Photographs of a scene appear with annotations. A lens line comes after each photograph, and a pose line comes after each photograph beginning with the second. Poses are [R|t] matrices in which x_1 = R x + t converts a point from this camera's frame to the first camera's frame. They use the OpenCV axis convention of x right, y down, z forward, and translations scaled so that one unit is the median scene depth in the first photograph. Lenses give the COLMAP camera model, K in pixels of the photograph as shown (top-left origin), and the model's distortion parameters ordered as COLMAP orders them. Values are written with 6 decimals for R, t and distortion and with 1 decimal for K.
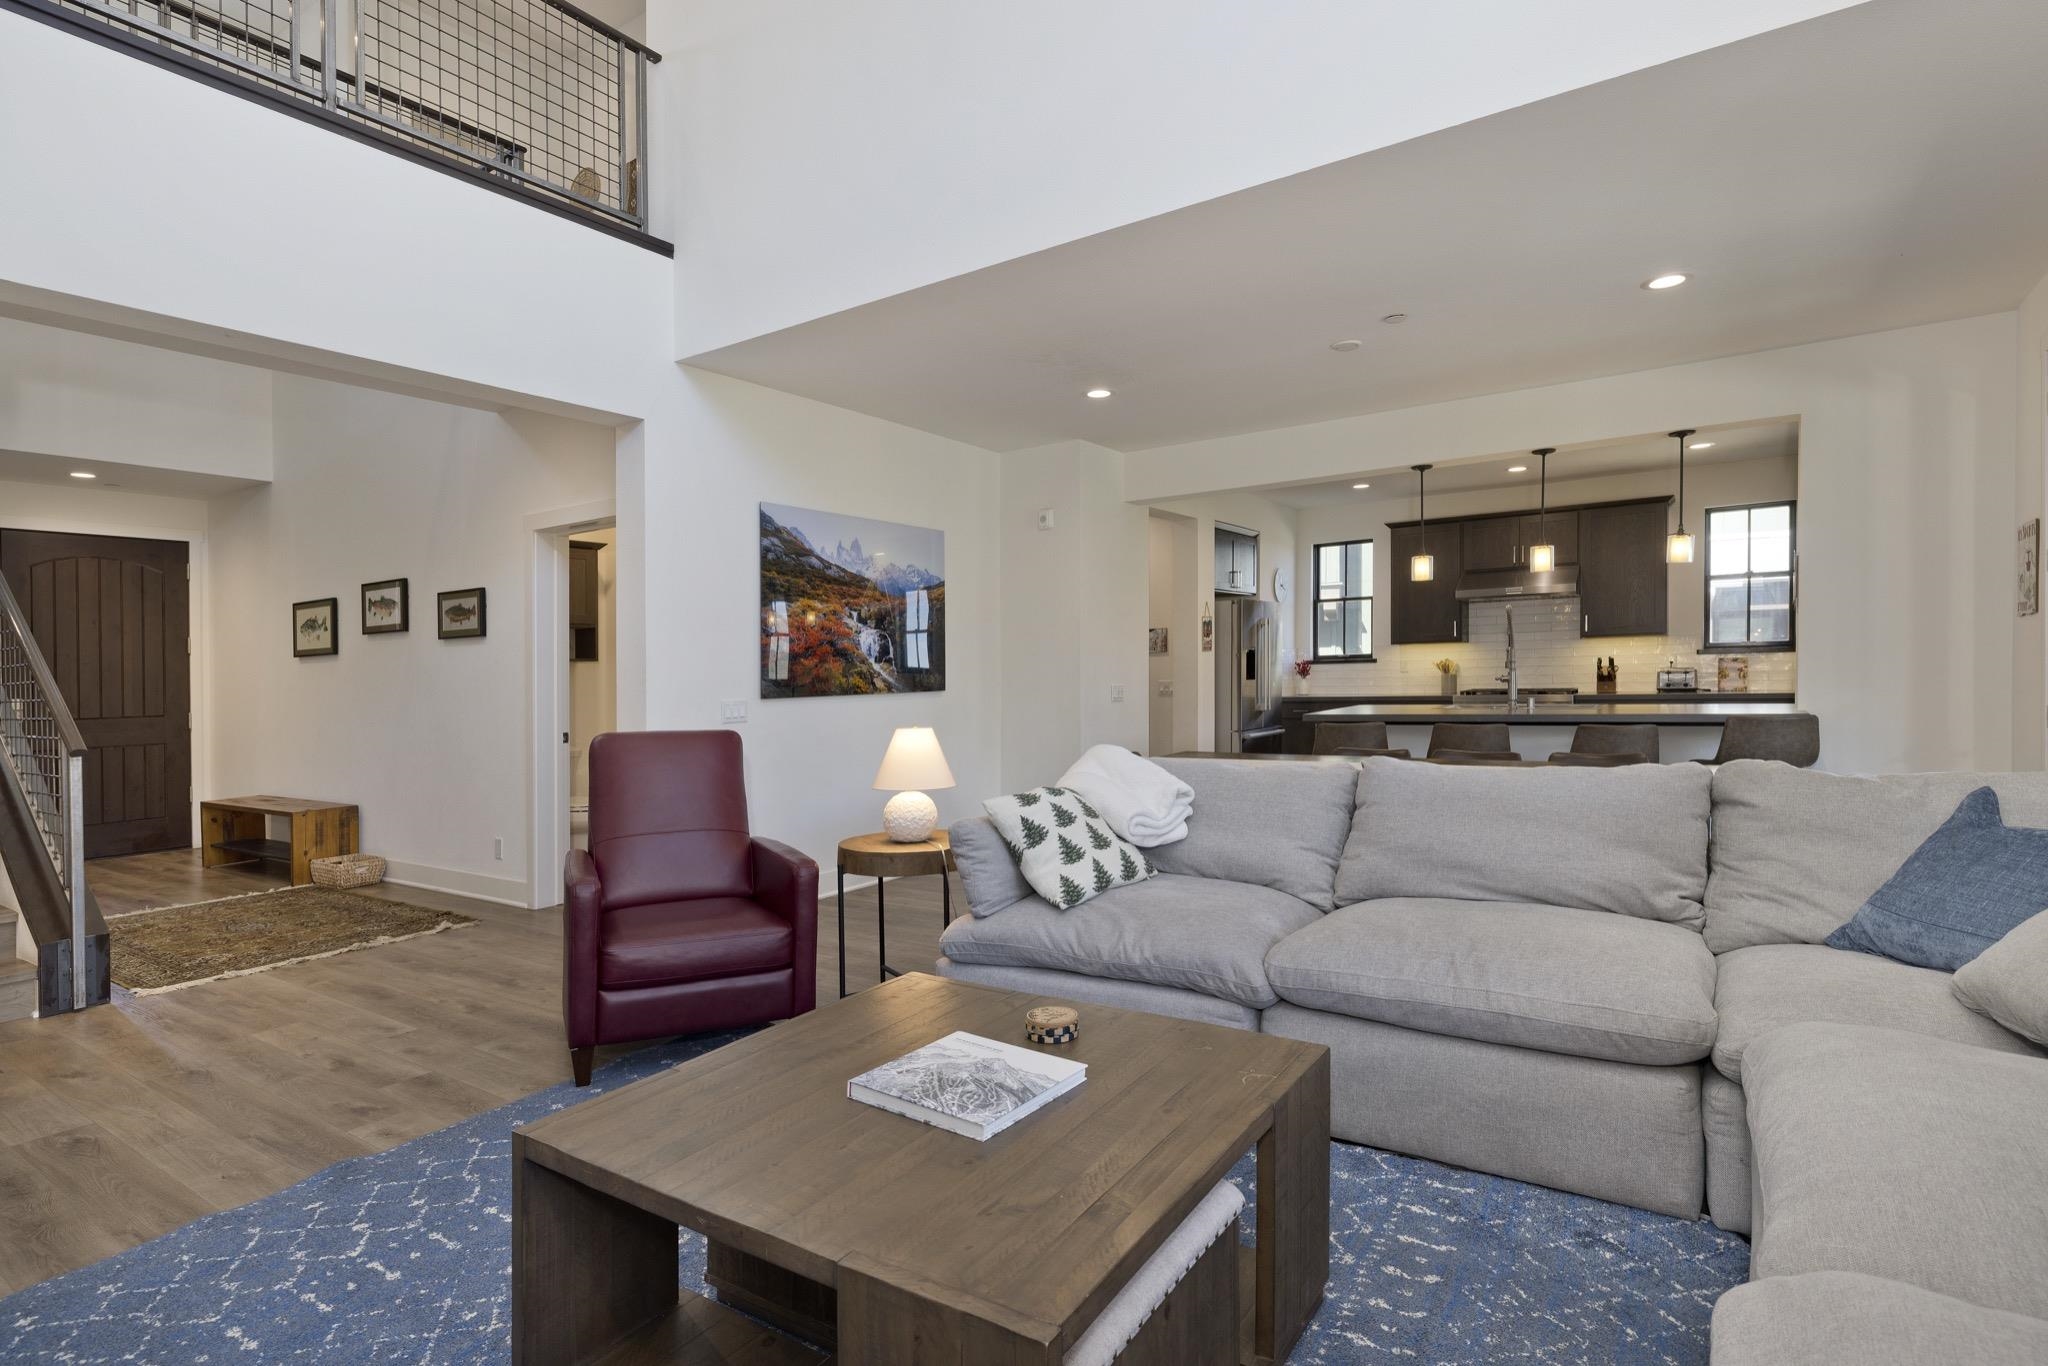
lens RADIAL K [[1041.8, 0, 1013.5], [0, 1041.8, 618.3], [0, 0, 1]] dist [-0.002305, -0.000228]
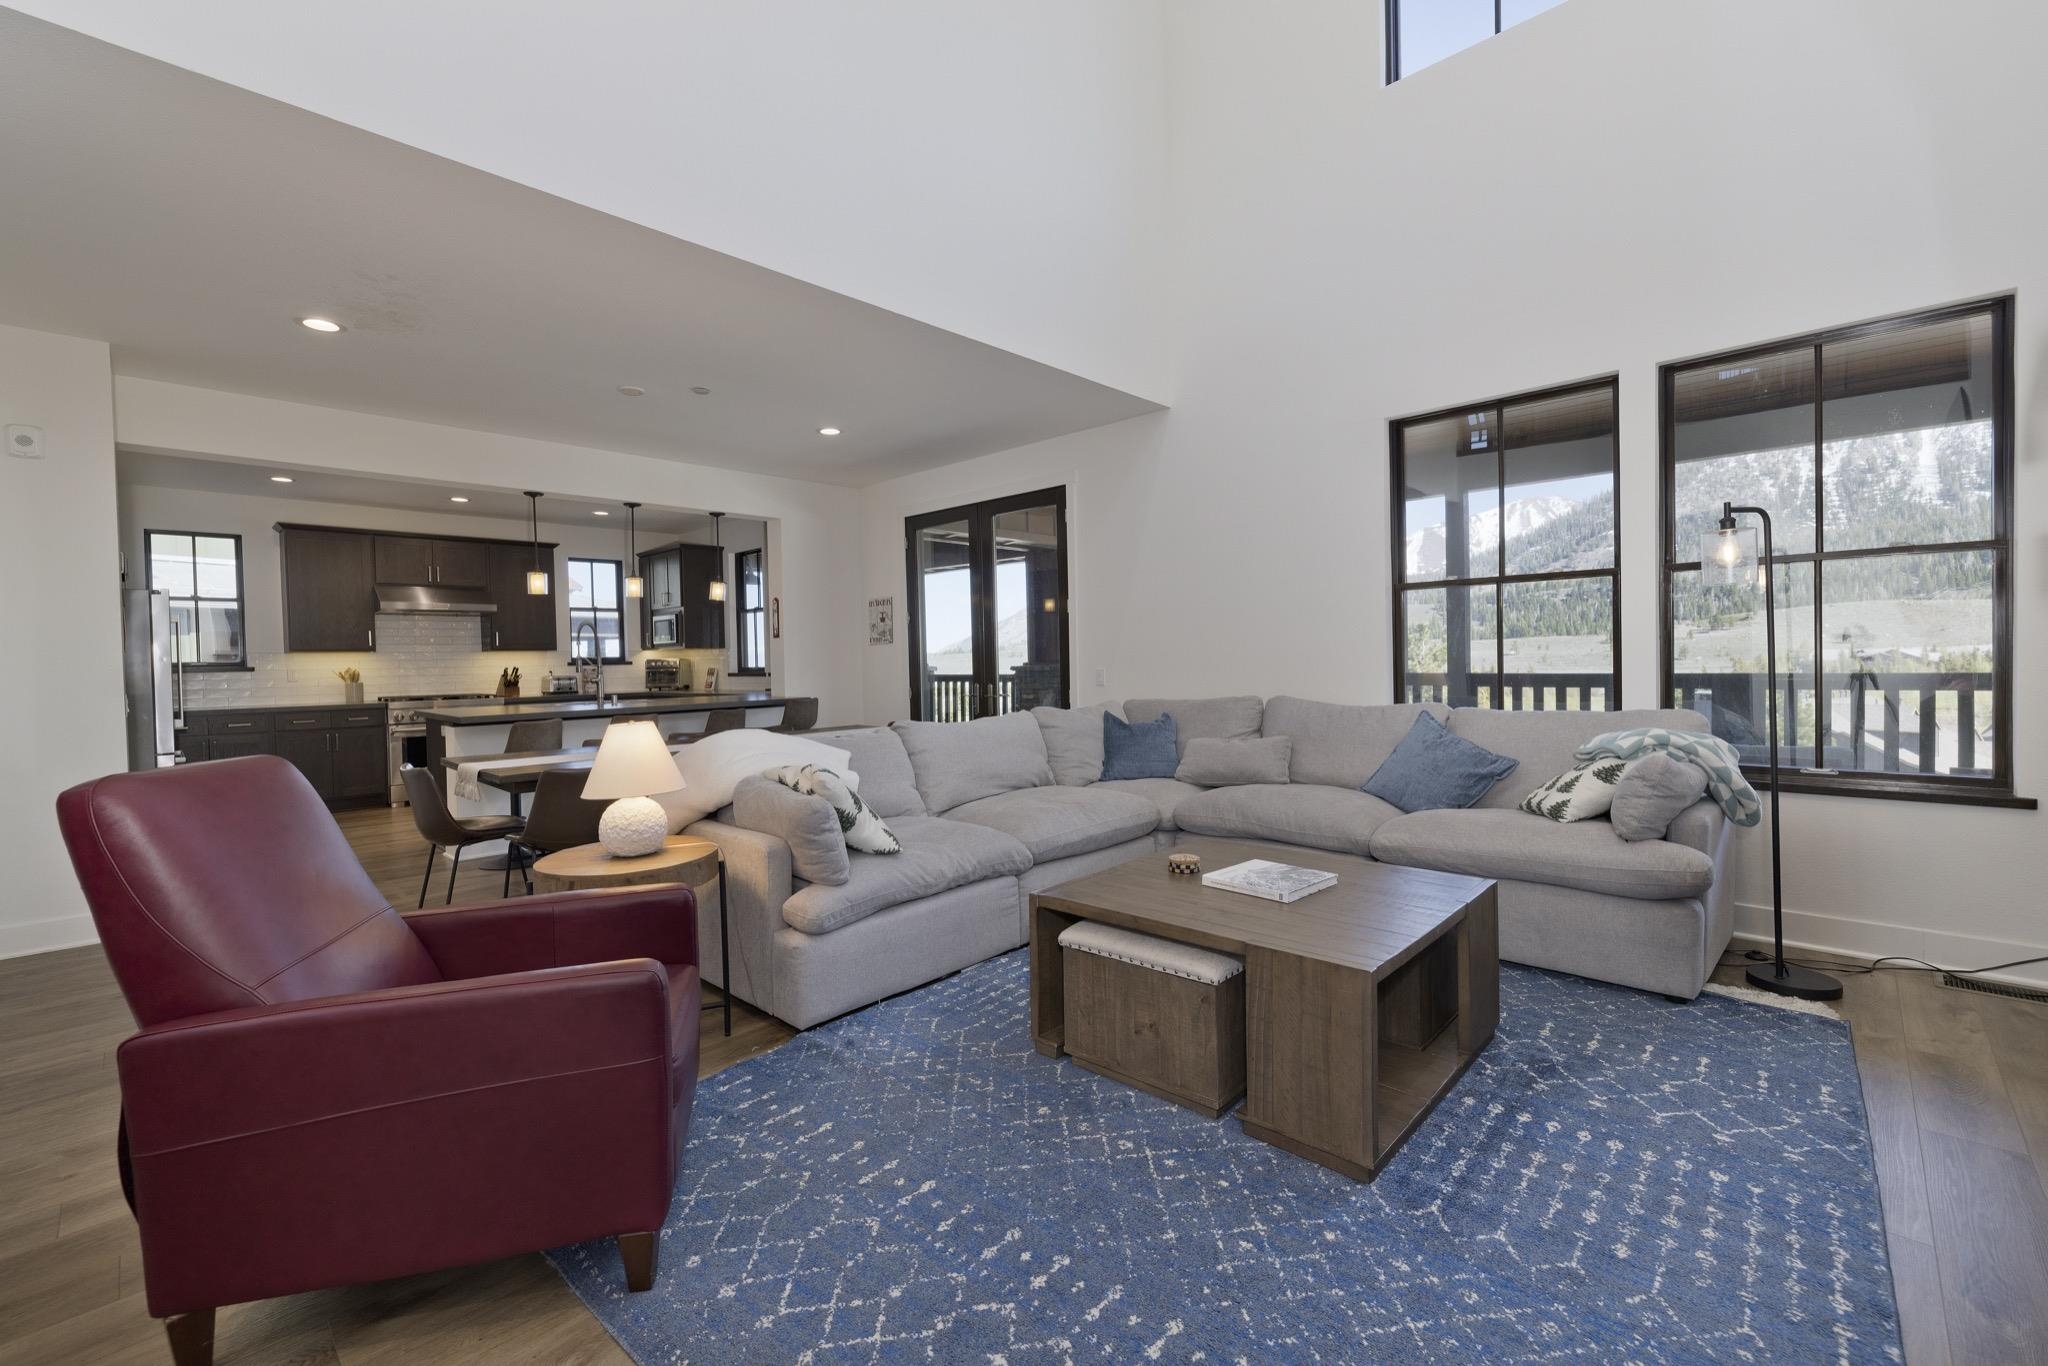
lens RADIAL K [[859.9, 0, 1014.6], [0, 859.9, 671.9], [0, 0, 1]] dist [-0.000373, 0.000091]
pose [[0.164908, 0.007981, 0.986277, -0.514979], [-0.039539, 0.999217, -0.001475, 0.032651], [-0.985516, -0.038754, 0.165095, 0.384298]]
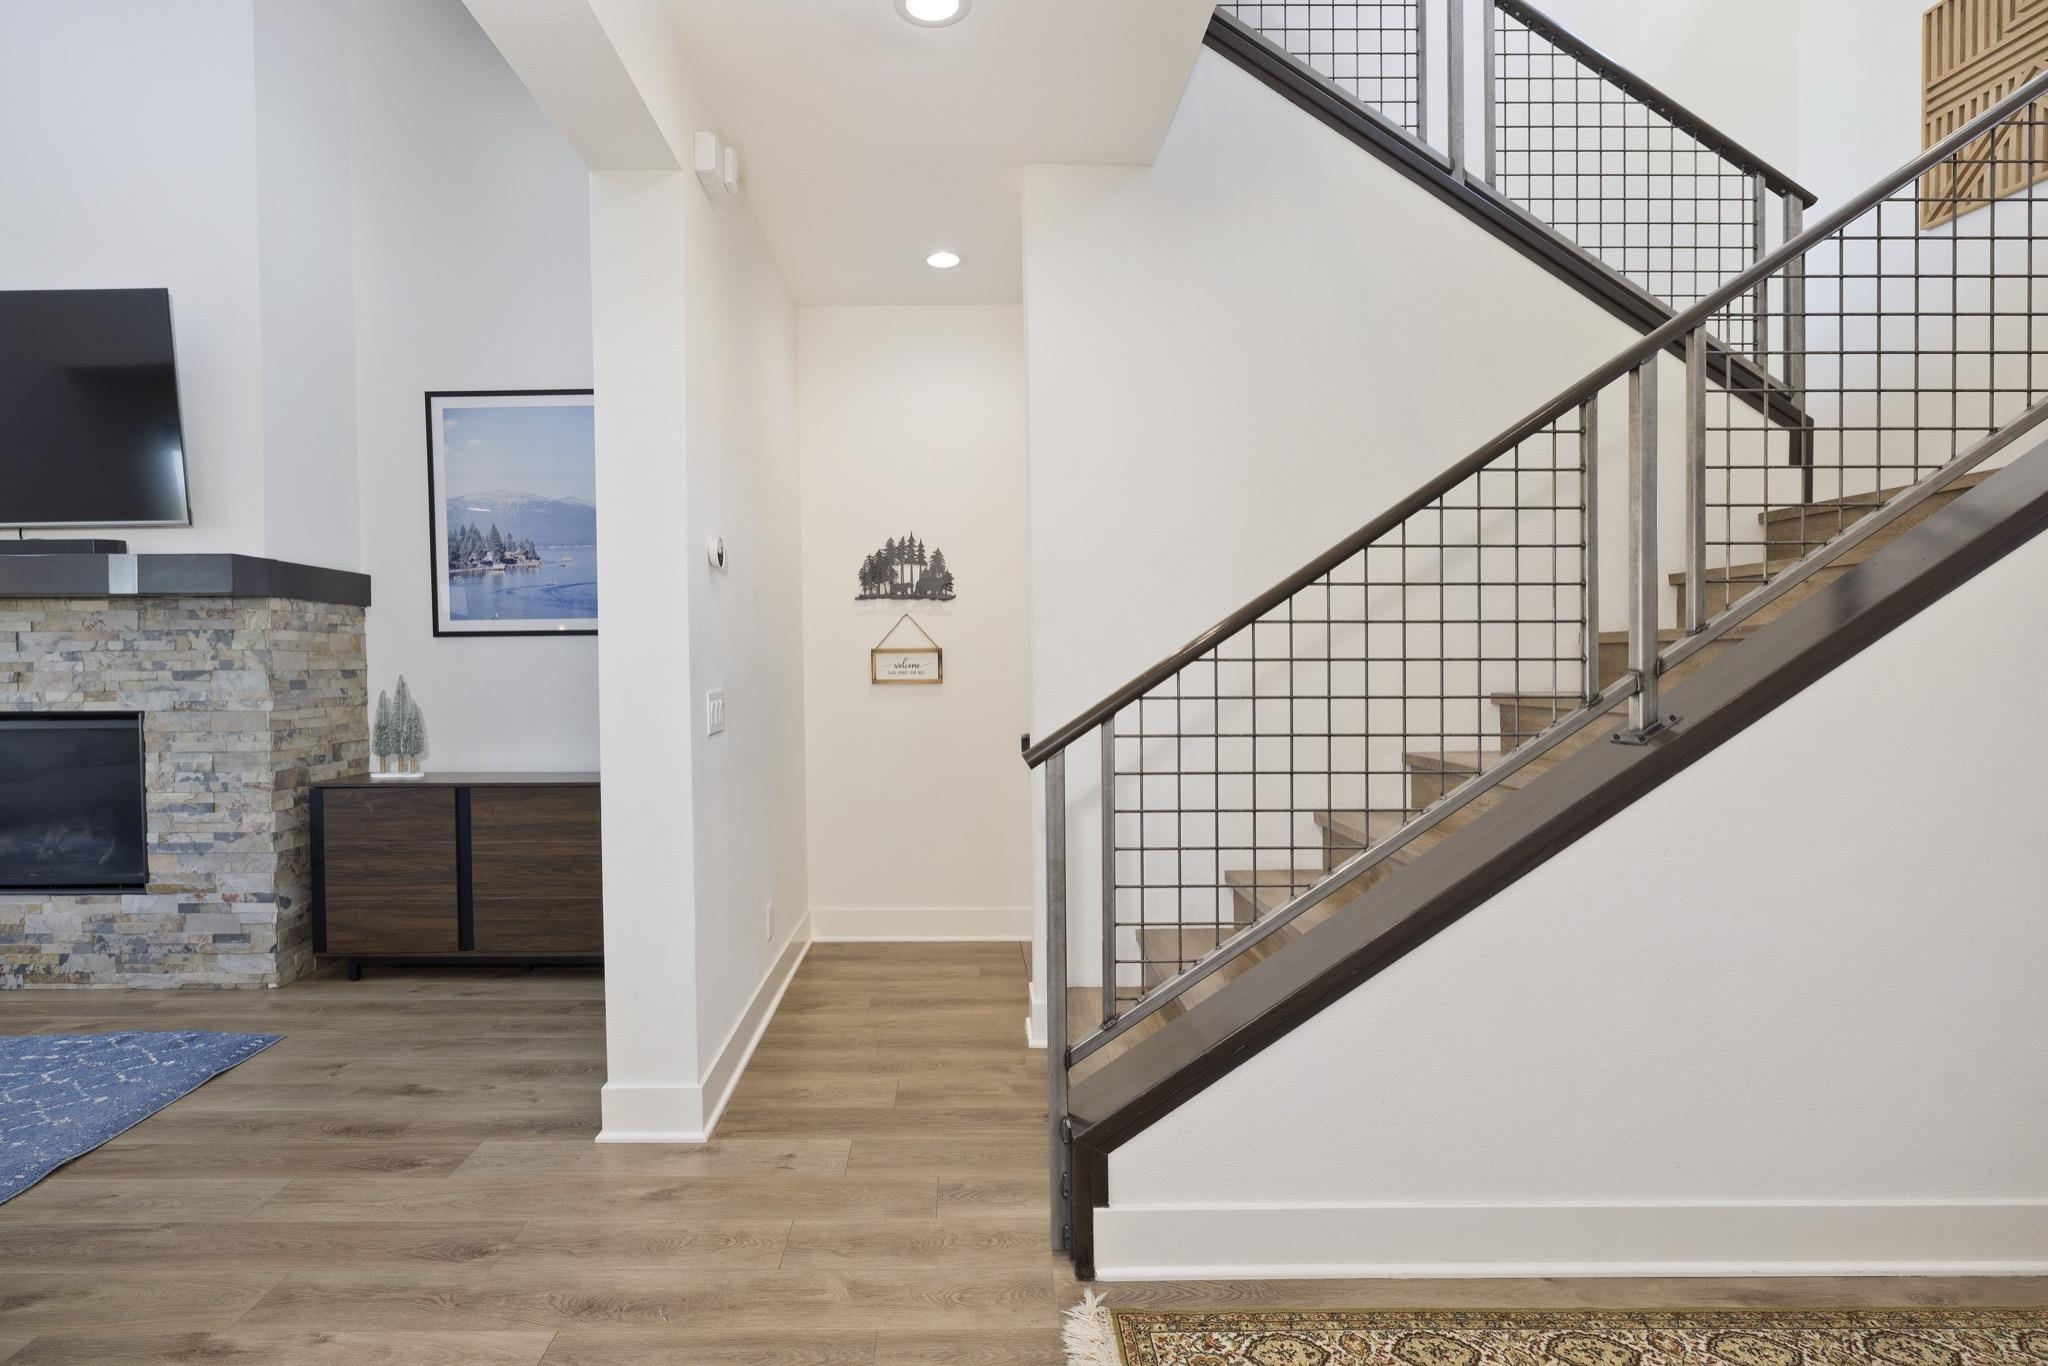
lens RADIAL K [[999.2, 0, 960.9], [0, 999.2, 682.1], [0, 0, 1]] dist [-0.002678, 0.000125]
pose [[-0.824820, 0.044927, -0.563608, -0.428988], [0.060201, 0.998150, -0.008537, 0.066043], [0.562181, -0.040971, -0.825998, 1.030595]]
